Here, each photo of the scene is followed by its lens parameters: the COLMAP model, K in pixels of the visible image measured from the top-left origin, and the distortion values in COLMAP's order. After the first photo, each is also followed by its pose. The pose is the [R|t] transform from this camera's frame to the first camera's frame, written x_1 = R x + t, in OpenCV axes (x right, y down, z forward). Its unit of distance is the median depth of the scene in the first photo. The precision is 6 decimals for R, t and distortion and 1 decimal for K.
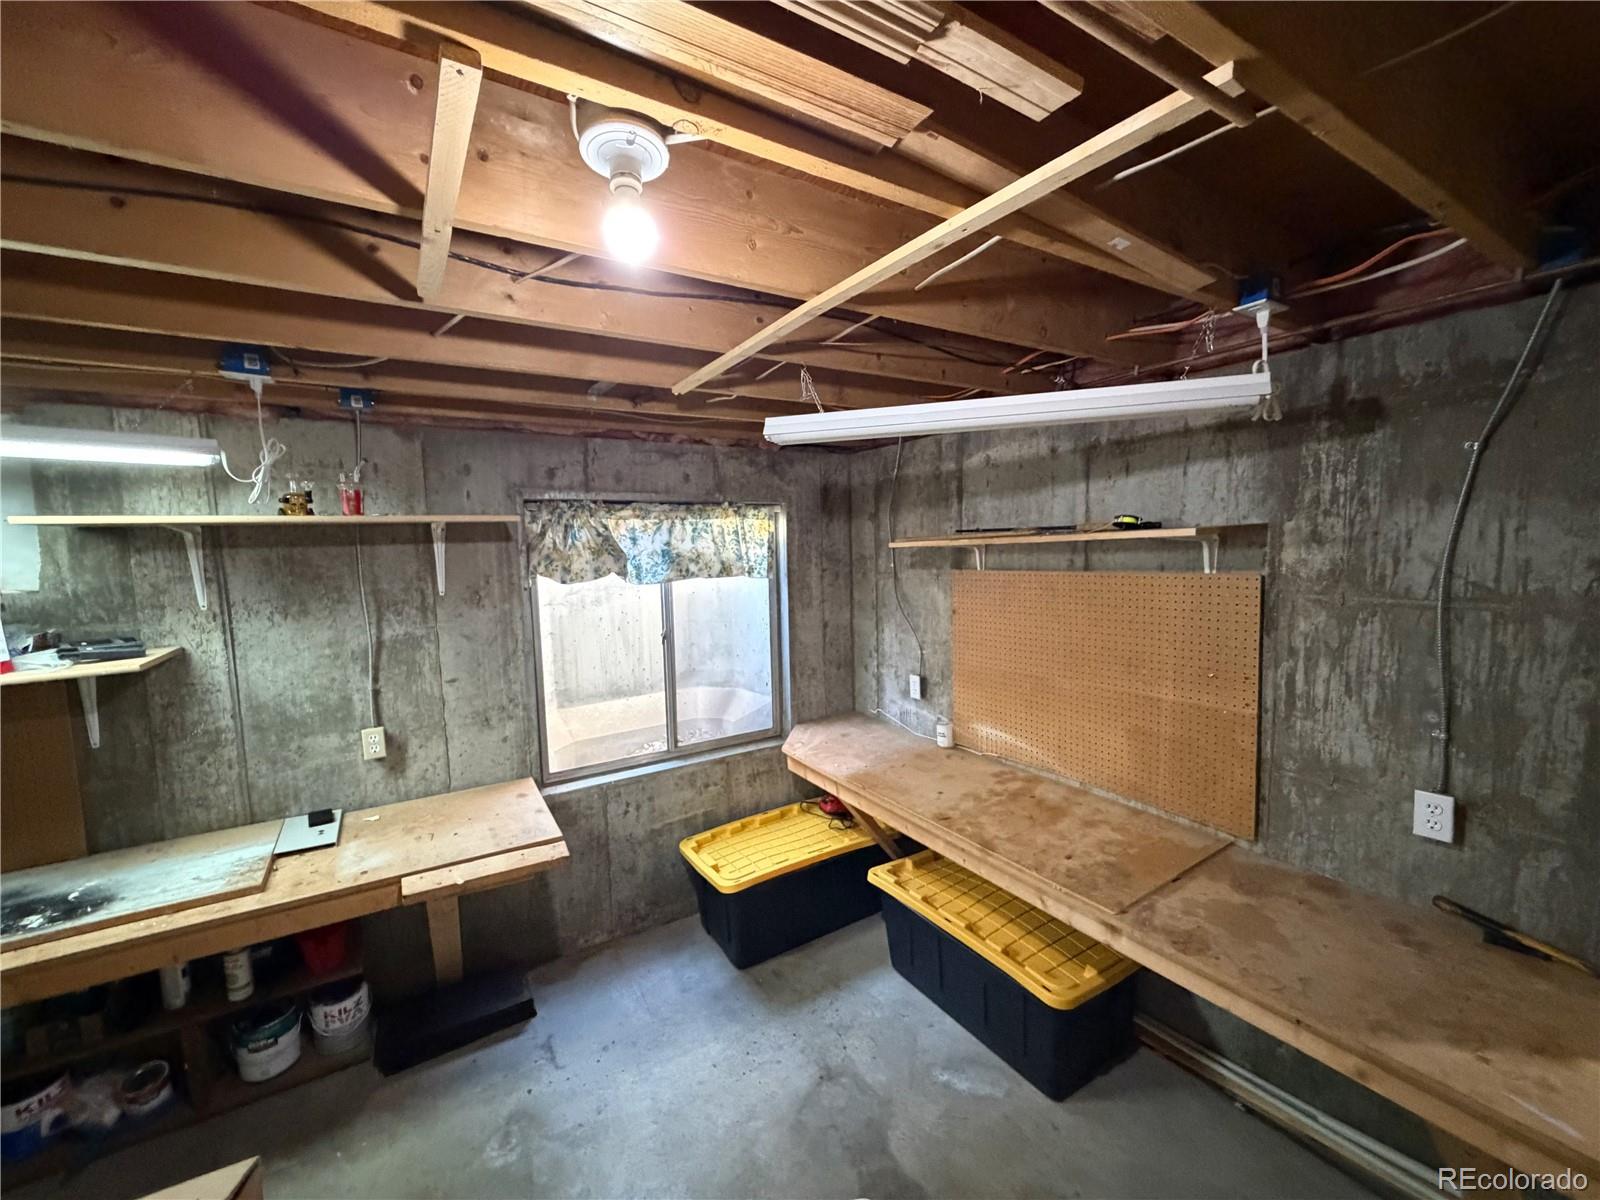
lens RADIAL K [[643.3, 0, 795.6], [0, 643.3, 598.0], [0, 0, 1]] dist [0.001097, 0.000370]
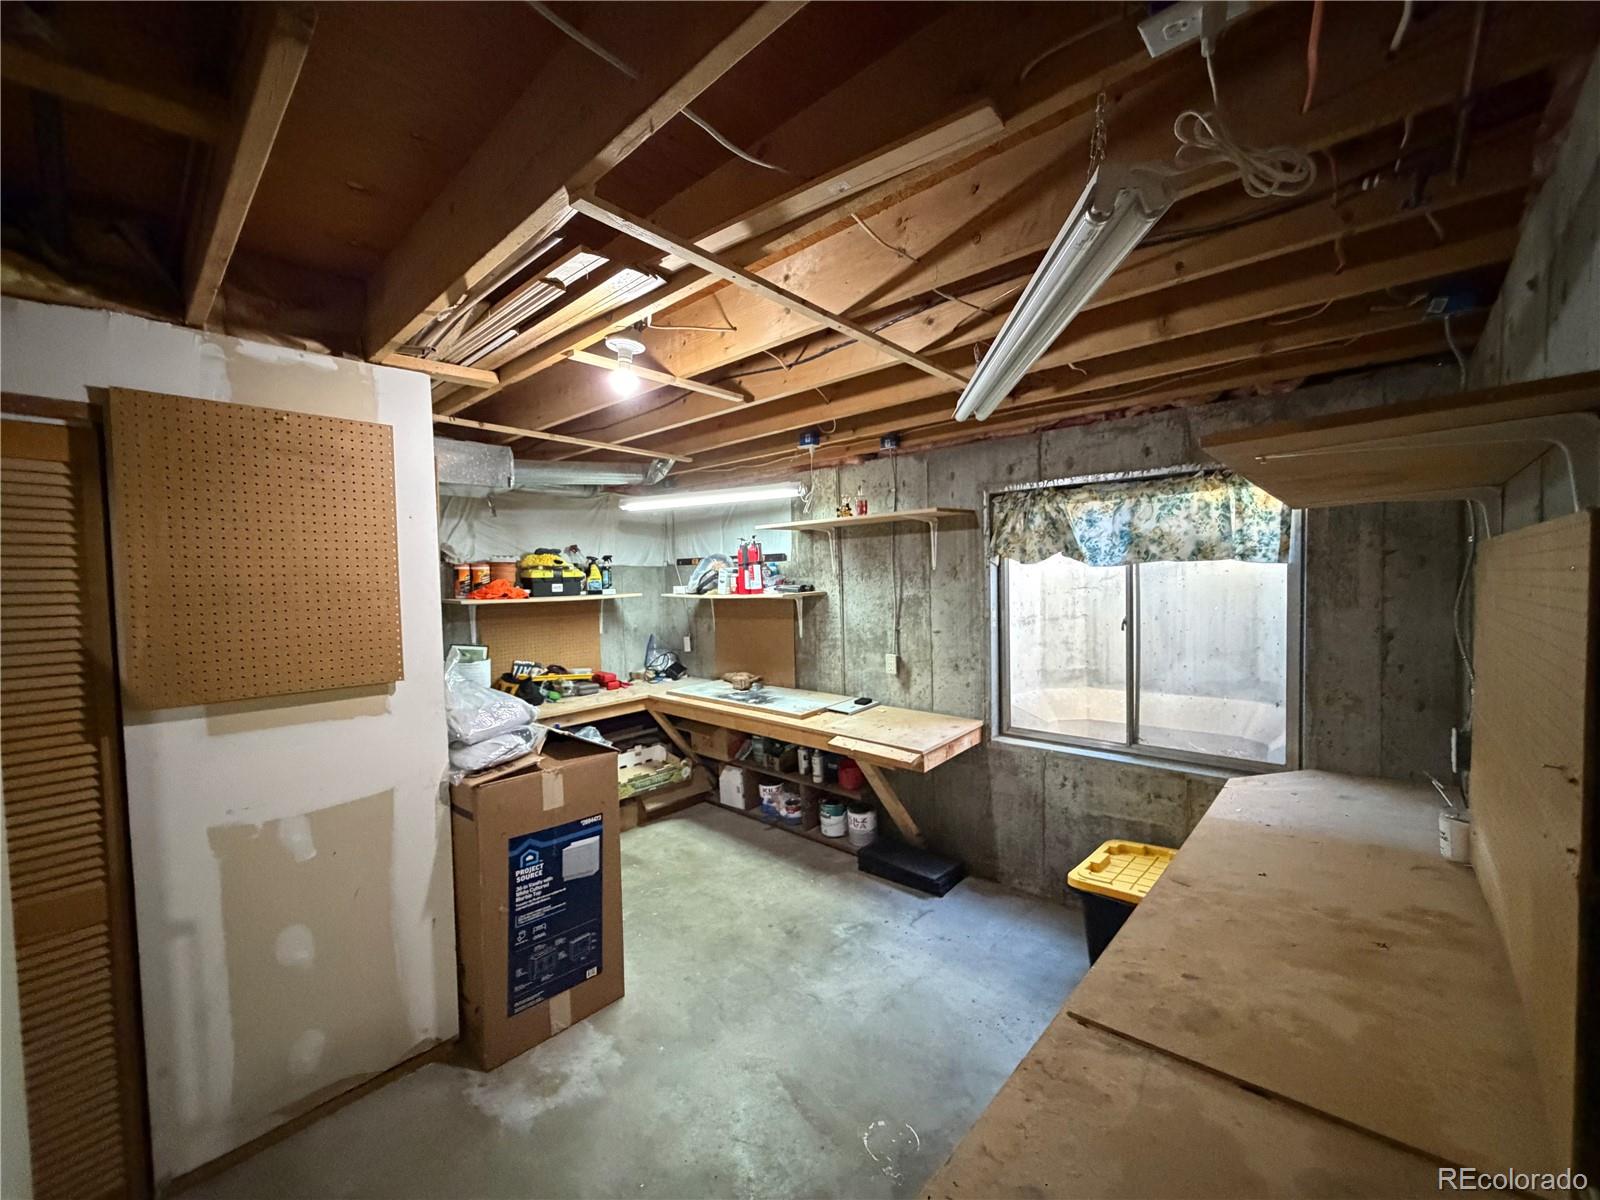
lens RADIAL K [[643.3, 0, 795.6], [0, 643.3, 598.0], [0, 0, 1]] dist [0.001097, 0.000370]
pose [[0.270353, 0.054839, -0.961198, 0.658947], [-0.063589, 0.997214, 0.039008, 0.020525], [0.960659, 0.050576, 0.273087, 0.312034]]
